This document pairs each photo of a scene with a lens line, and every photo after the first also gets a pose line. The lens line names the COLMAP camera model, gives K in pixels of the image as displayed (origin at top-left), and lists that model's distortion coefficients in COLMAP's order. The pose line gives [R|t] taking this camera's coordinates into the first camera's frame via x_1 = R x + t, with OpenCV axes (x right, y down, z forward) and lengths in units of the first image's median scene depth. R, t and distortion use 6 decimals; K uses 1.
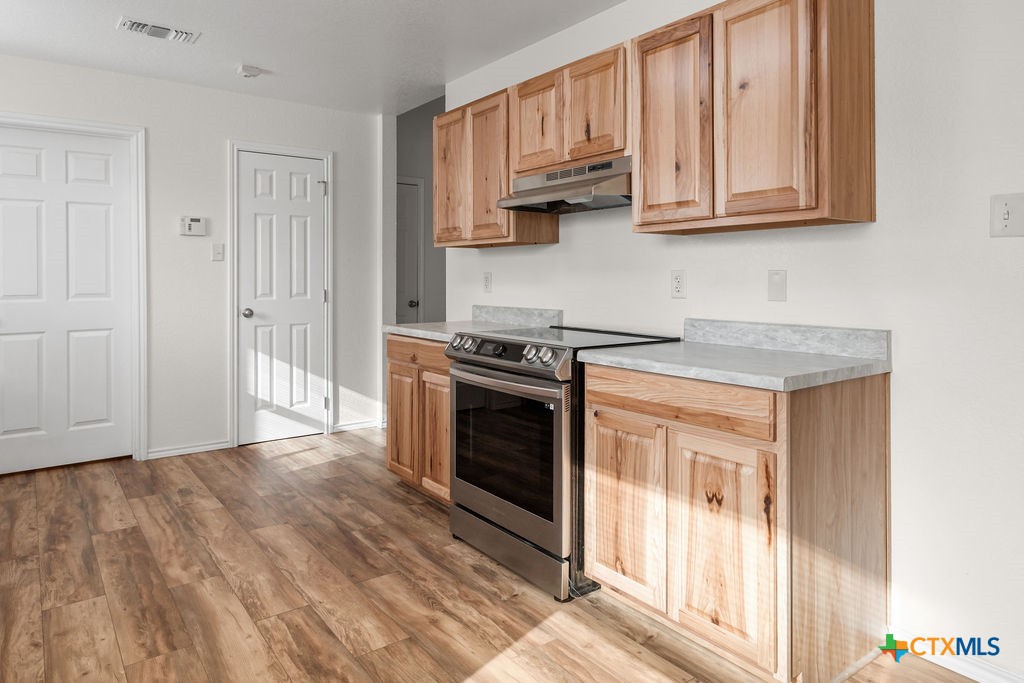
lens RADIAL K [[633.7, 0, 497.0], [0, 633.7, 283.2], [0, 0, 1]] dist [0.010253, -0.003521]
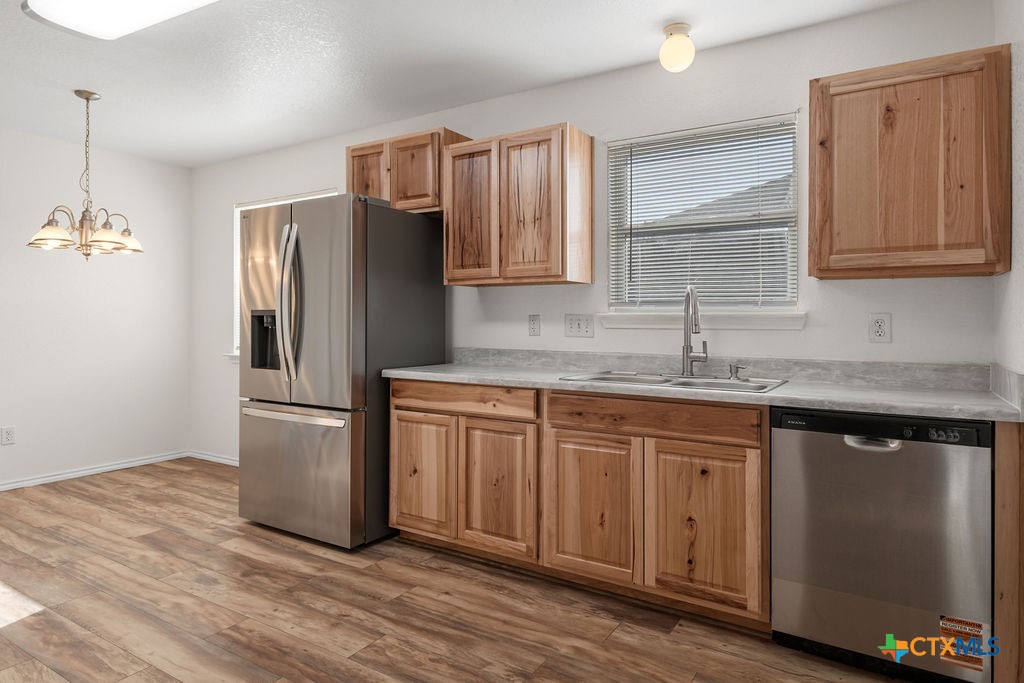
lens RADIAL K [[633.7, 0, 527.4], [0, 633.7, 314.4], [0, 0, 1]] dist [0.010253, -0.003521]
pose [[-0.930338, -0.002551, -0.366695, -0.456667], [-0.003233, 0.999994, 0.001244, -0.018389], [0.366690, 0.002343, -0.930340, 1.742807]]
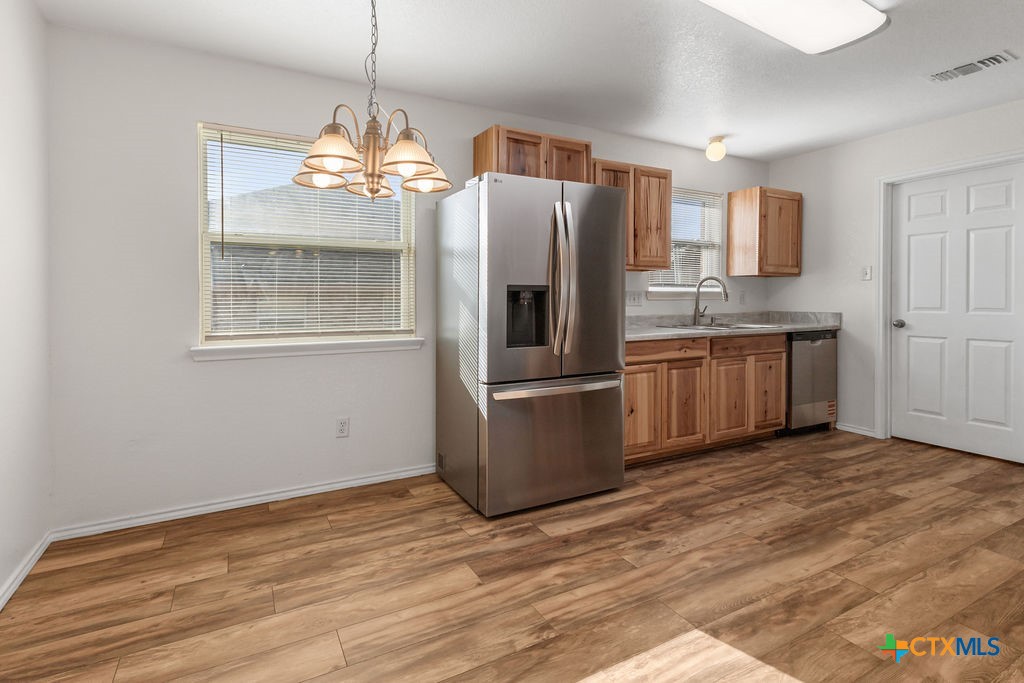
lens RADIAL K [[493.1, 0, 500.2], [0, 493.1, 305.5], [0, 0, 1]] dist [0.011117, -0.000142]
pose [[-0.136617, 0.018785, -0.990446, 0.539978], [-0.004274, 0.999800, 0.019552, -0.002471], [0.990615, 0.006904, -0.136509, 0.399773]]
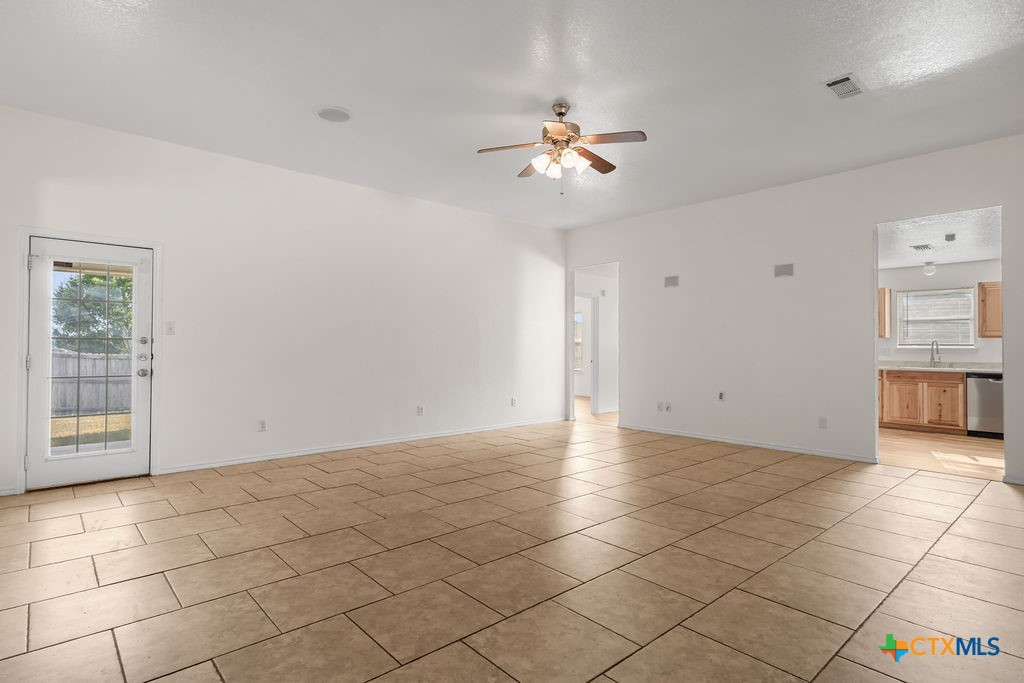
lens RADIAL K [[533.4, 0, 517.4], [0, 533.4, 339.6], [0, 0, 1]] dist [0.013380, -0.001098]
pose [[-0.995478, -0.004783, -0.094869, 1.495817], [-0.003984, 0.999955, -0.008616, -0.032245], [0.094906, -0.008199, -0.995453, 3.612656]]
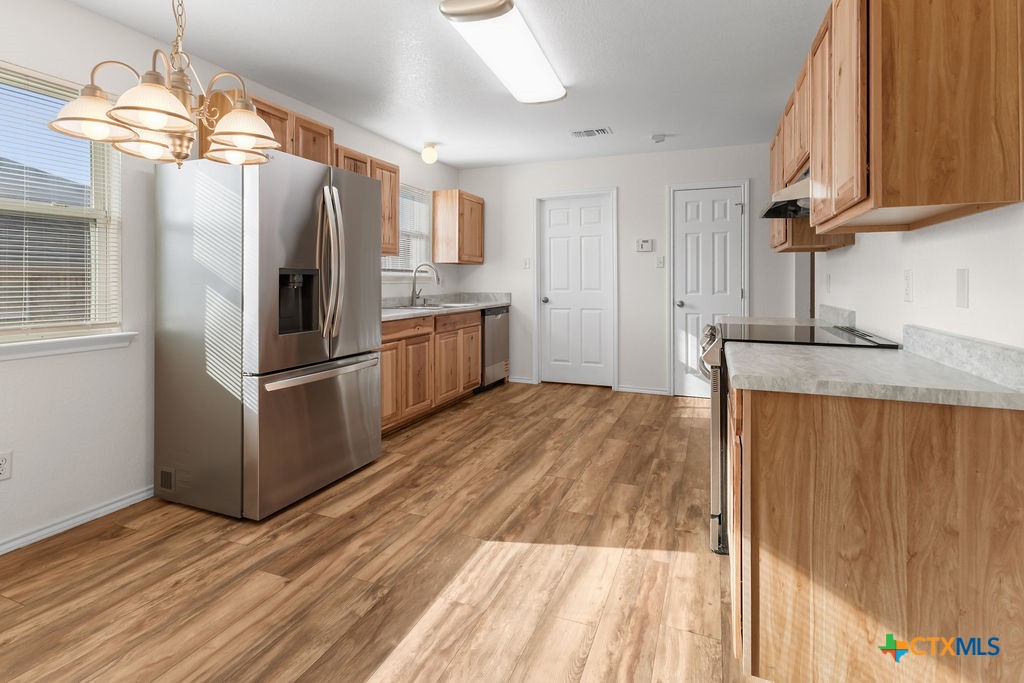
lens RADIAL K [[493.1, 0, 517.5], [0, 493.1, 284.7], [0, 0, 1]] dist [0.011117, -0.000142]
pose [[0.537686, 0.008379, -0.843103, 0.588479], [-0.005527, 0.999964, 0.006413, -0.001379], [0.843127, 0.001212, 0.537713, 0.164316]]
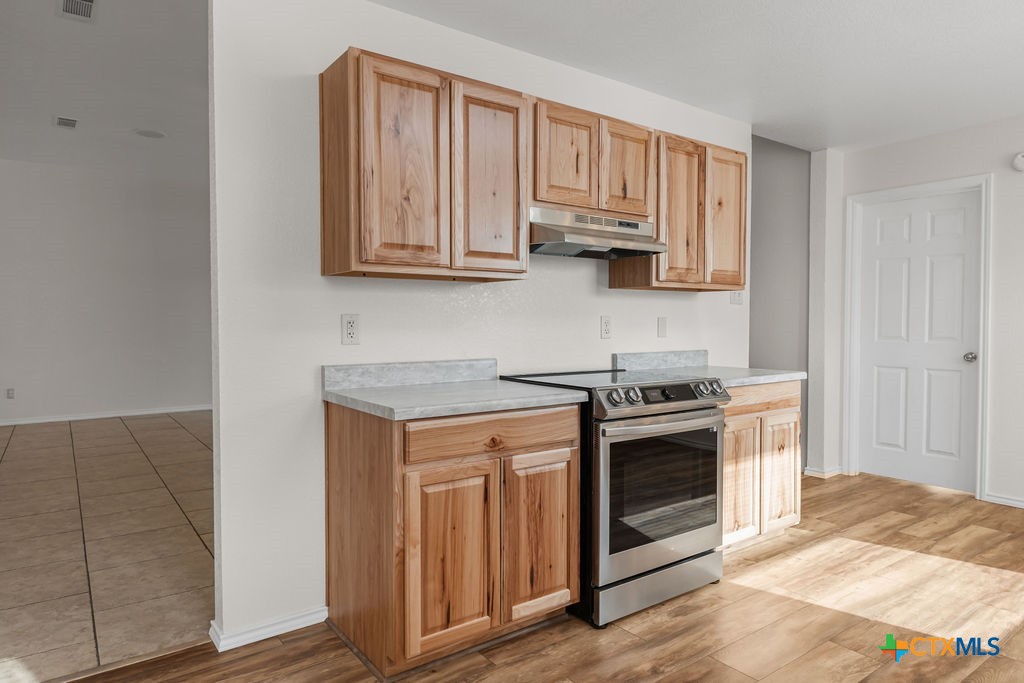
lens RADIAL K [[633.7, 0, 489.9], [0, 633.7, 335.9], [0, 0, 1]] dist [0.010253, -0.003521]
pose [[0.012511, -0.028598, 0.999513, -0.983582], [0.003713, 0.999585, 0.028554, -0.017097], [-0.999915, 0.003354, 0.012612, 1.234520]]
